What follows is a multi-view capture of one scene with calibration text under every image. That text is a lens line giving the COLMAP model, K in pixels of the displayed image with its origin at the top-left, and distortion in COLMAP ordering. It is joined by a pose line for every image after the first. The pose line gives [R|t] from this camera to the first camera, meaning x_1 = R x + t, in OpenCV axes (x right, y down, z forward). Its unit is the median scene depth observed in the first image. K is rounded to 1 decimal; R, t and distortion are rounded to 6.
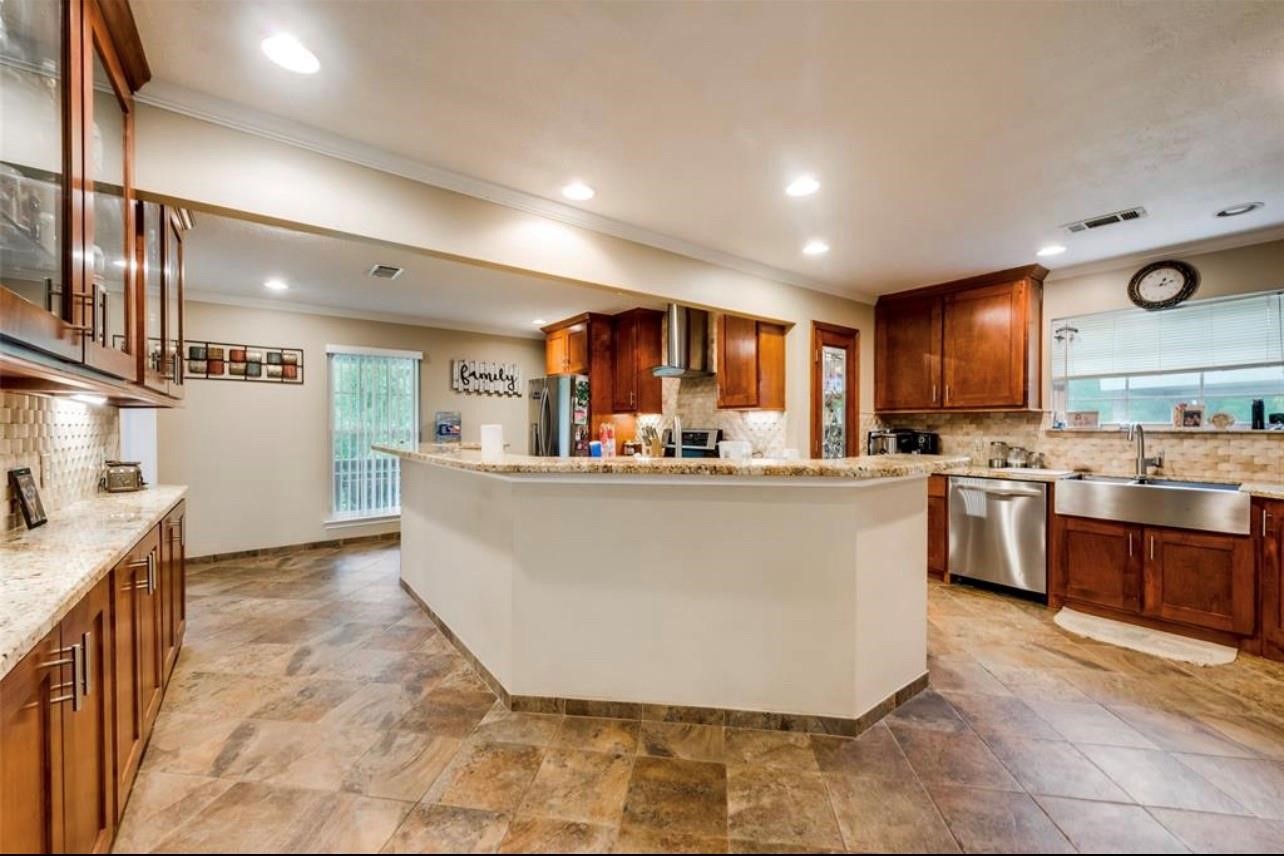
lens RADIAL K [[497.5, 0, 642.0], [0, 497.5, 428.0], [0, 0, 1]] dist [0.000940, -0.000256]
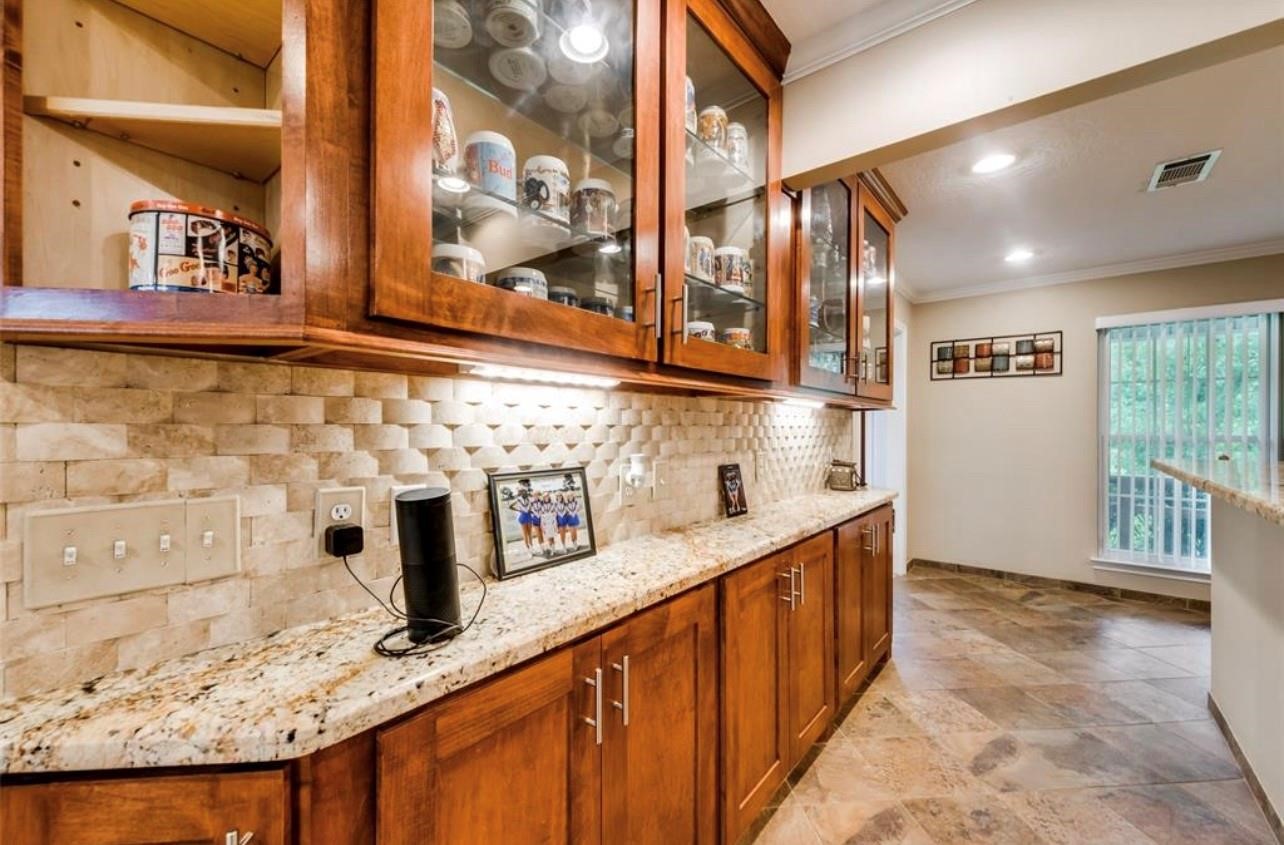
lens RADIAL K [[508.4, 0, 640.6], [0, 508.4, 428.5], [0, 0, 1]] dist [0.013509, -0.005392]
pose [[0.221678, 0.003708, -0.975113, -0.051663], [-0.007324, 0.999971, 0.002138, -0.001296], [0.975092, 0.006668, 0.221699, 0.206736]]
